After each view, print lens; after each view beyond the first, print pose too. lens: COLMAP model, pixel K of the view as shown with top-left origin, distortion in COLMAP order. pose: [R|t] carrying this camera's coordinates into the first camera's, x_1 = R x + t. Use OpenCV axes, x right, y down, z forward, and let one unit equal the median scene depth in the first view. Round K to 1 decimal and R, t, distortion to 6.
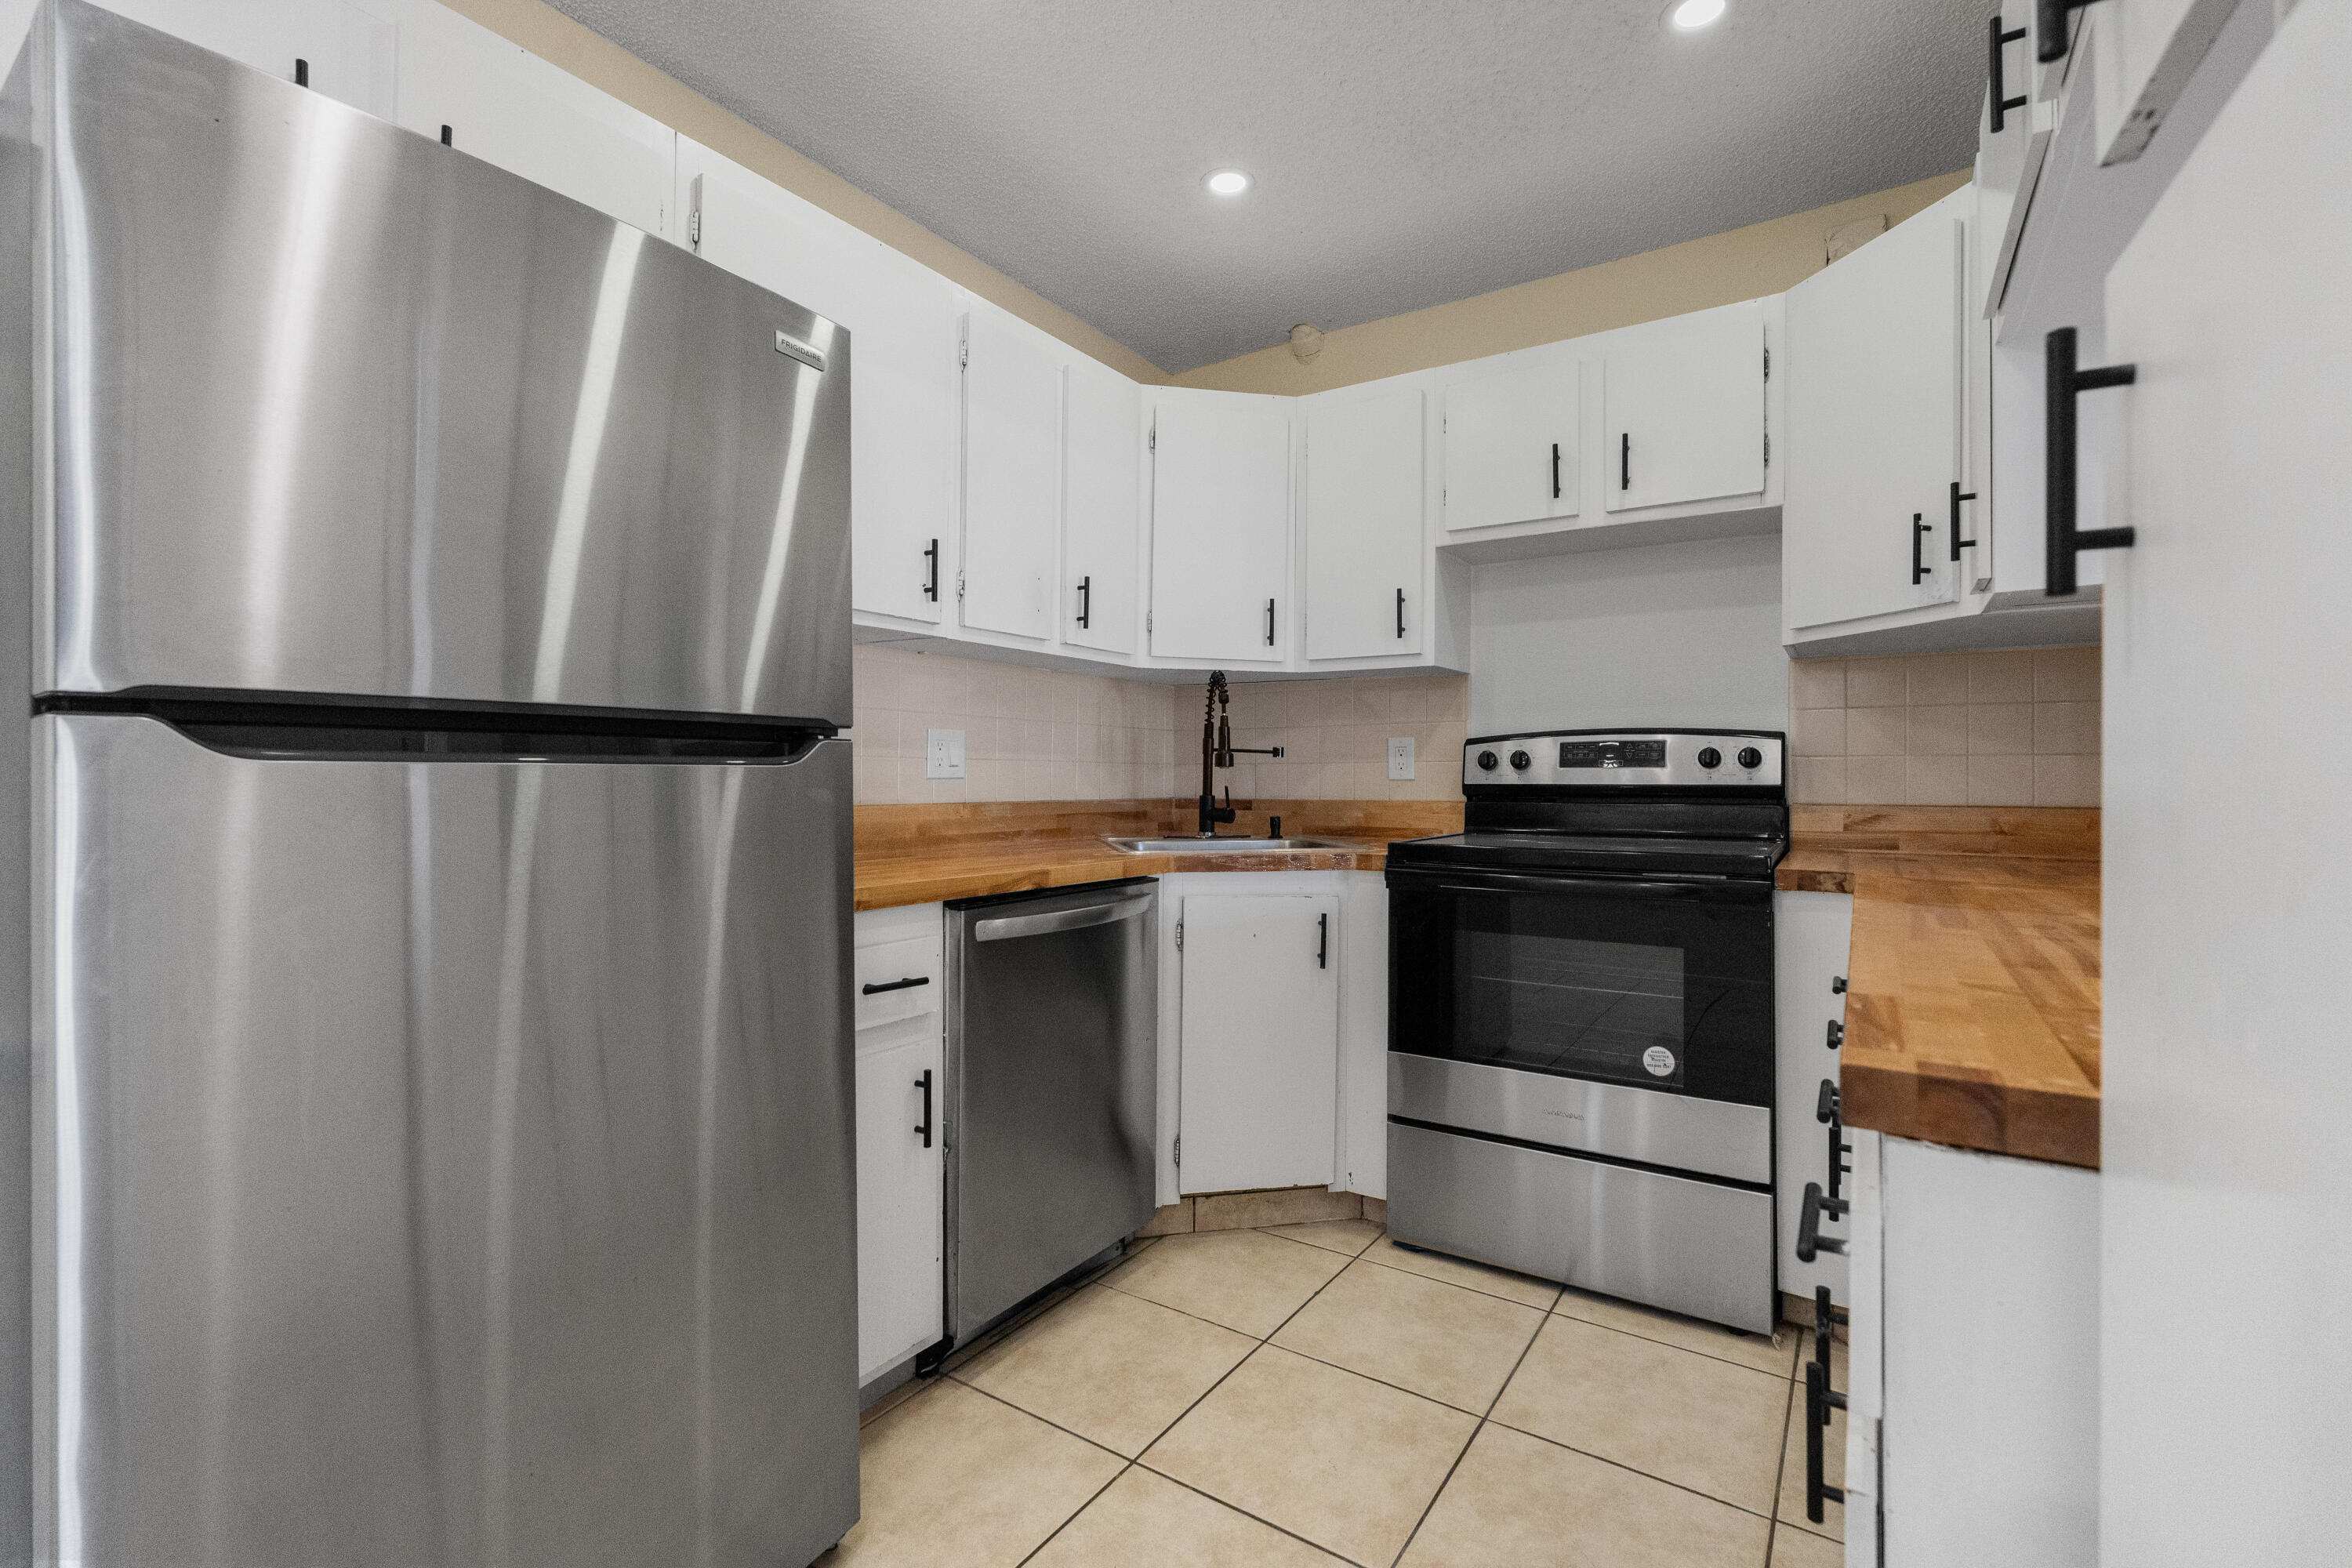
lens RADIAL K [[1023.2, 0, 1182.2], [0, 1023.2, 794.2], [0, 0, 1]] dist [-0.001328, -0.000113]
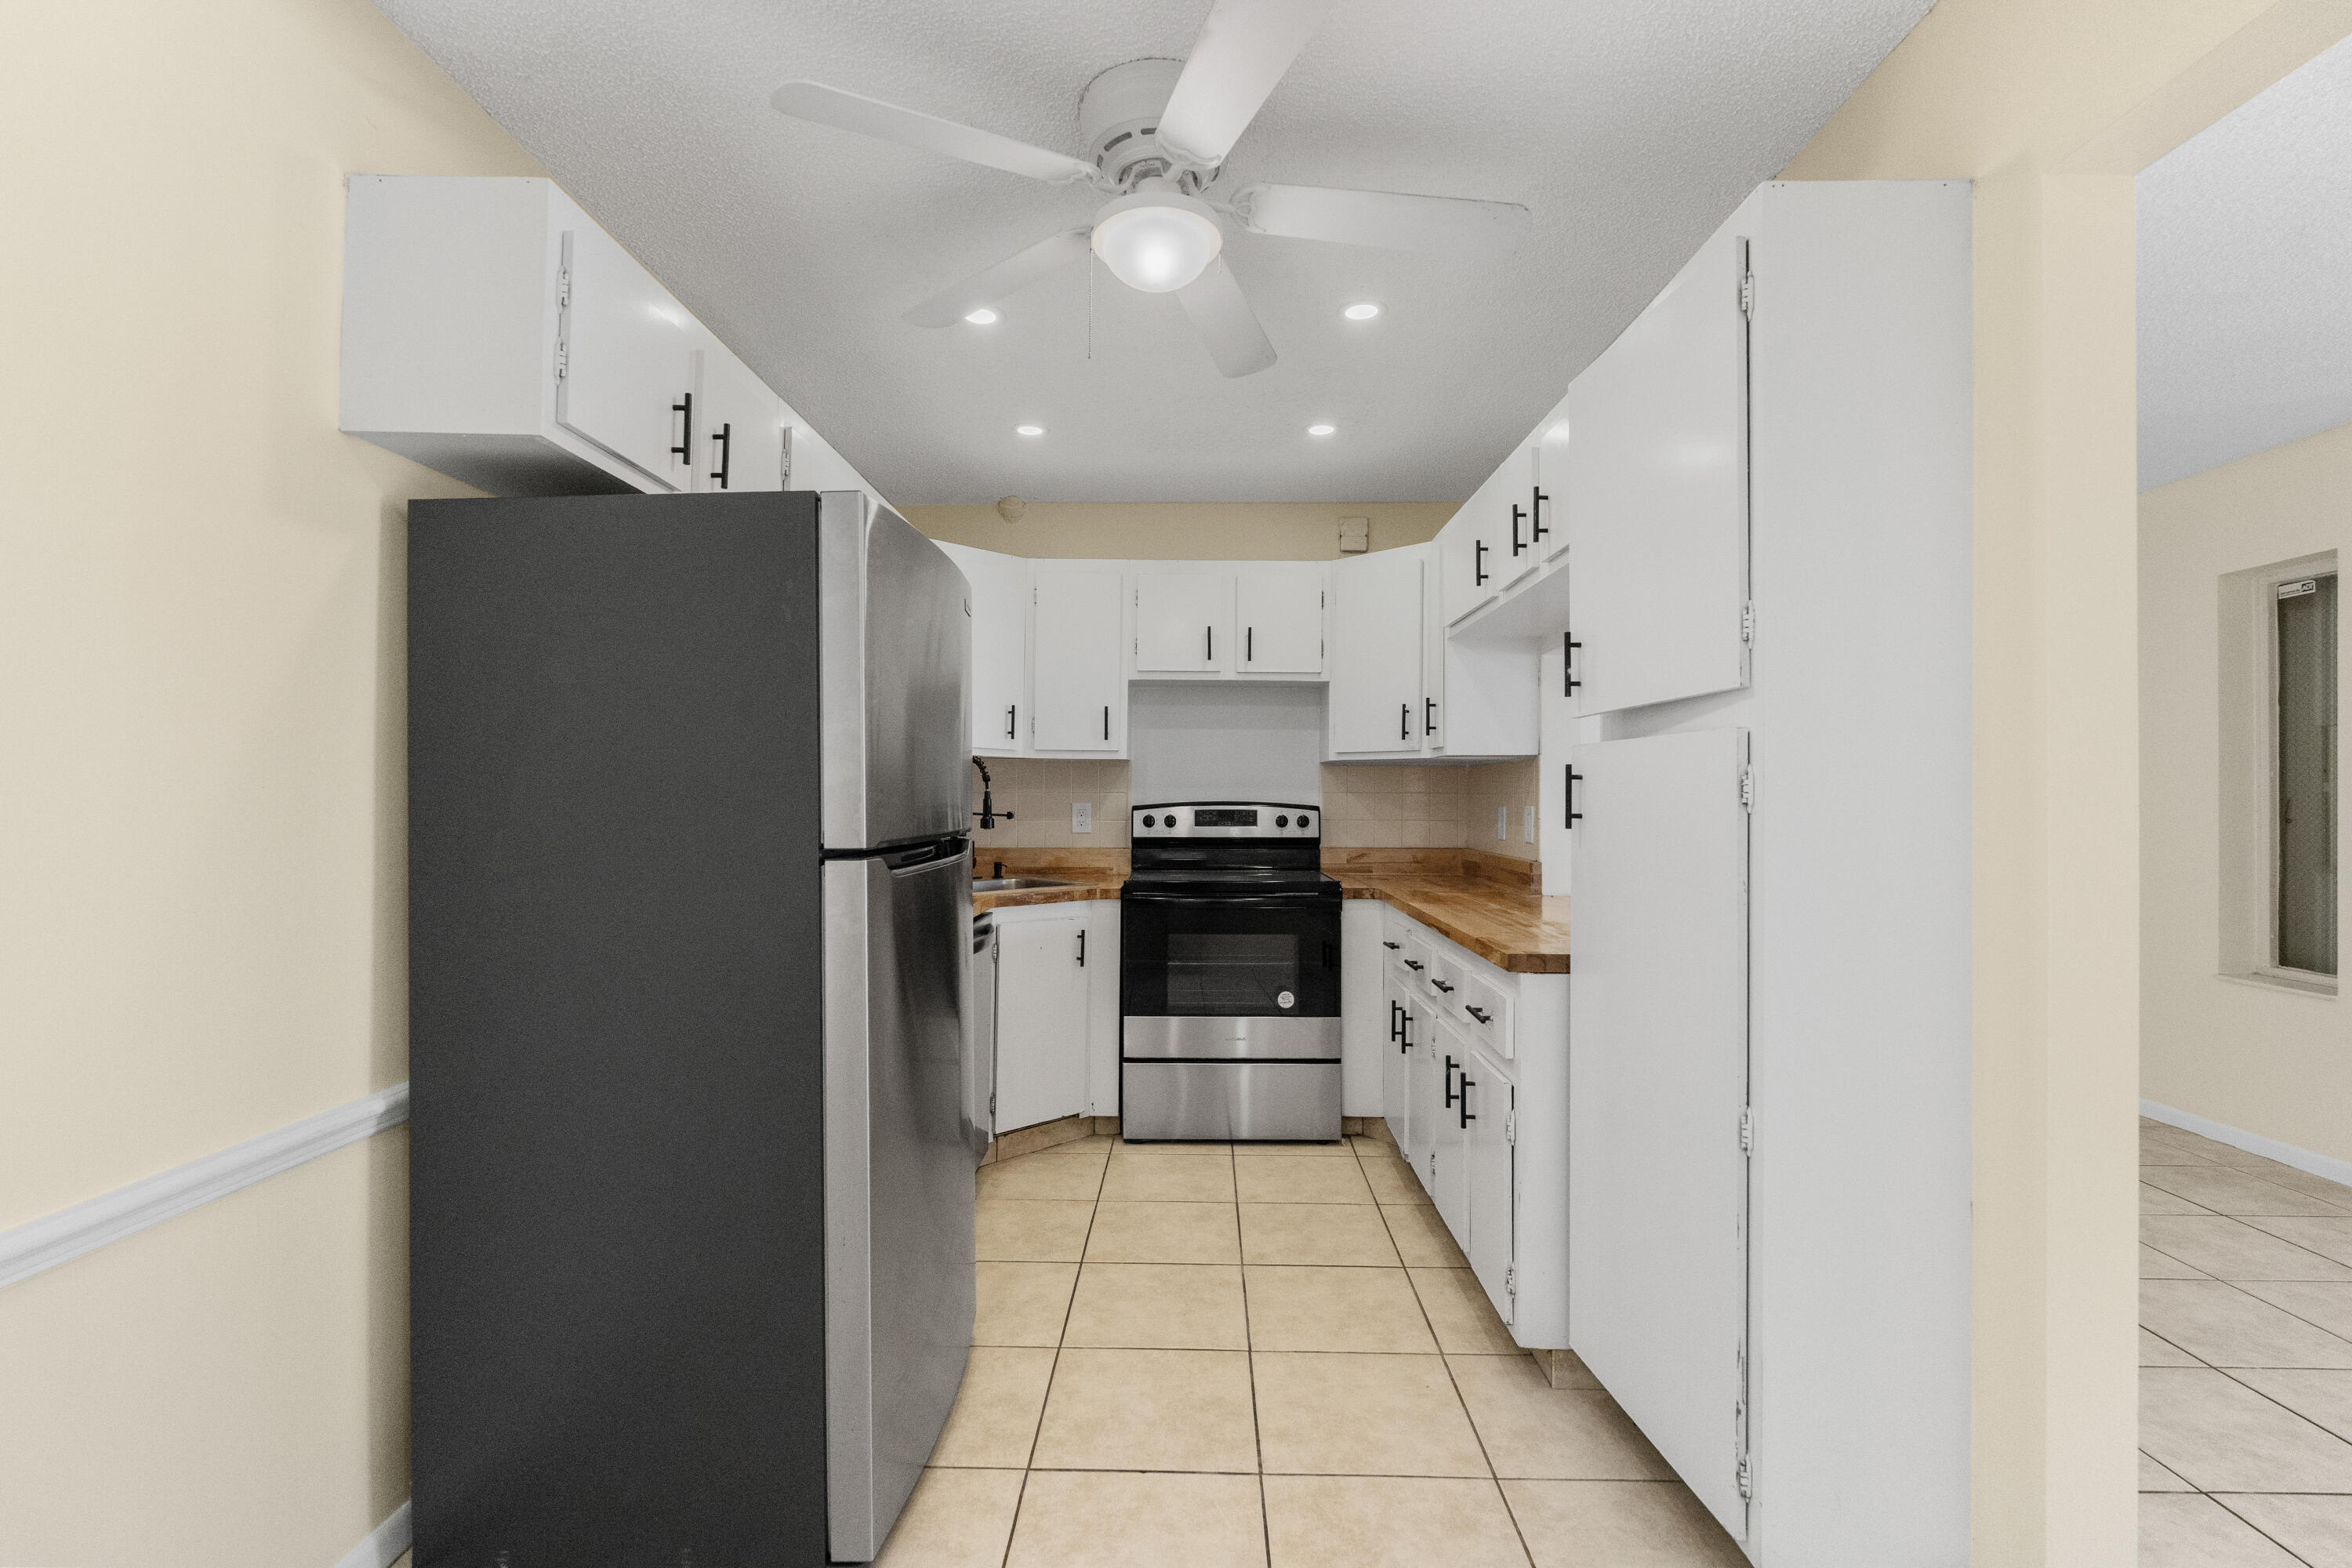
lens RADIAL K [[1035.0, 0, 1178.5], [0, 1035.0, 822.7], [0, 0, 1]] dist [-0.002600, -0.000825]
pose [[0.840534, -0.011003, 0.541648, -0.551815], [0.004233, 0.999897, 0.013742, -0.058353], [-0.541743, -0.009258, 0.840493, -0.333902]]
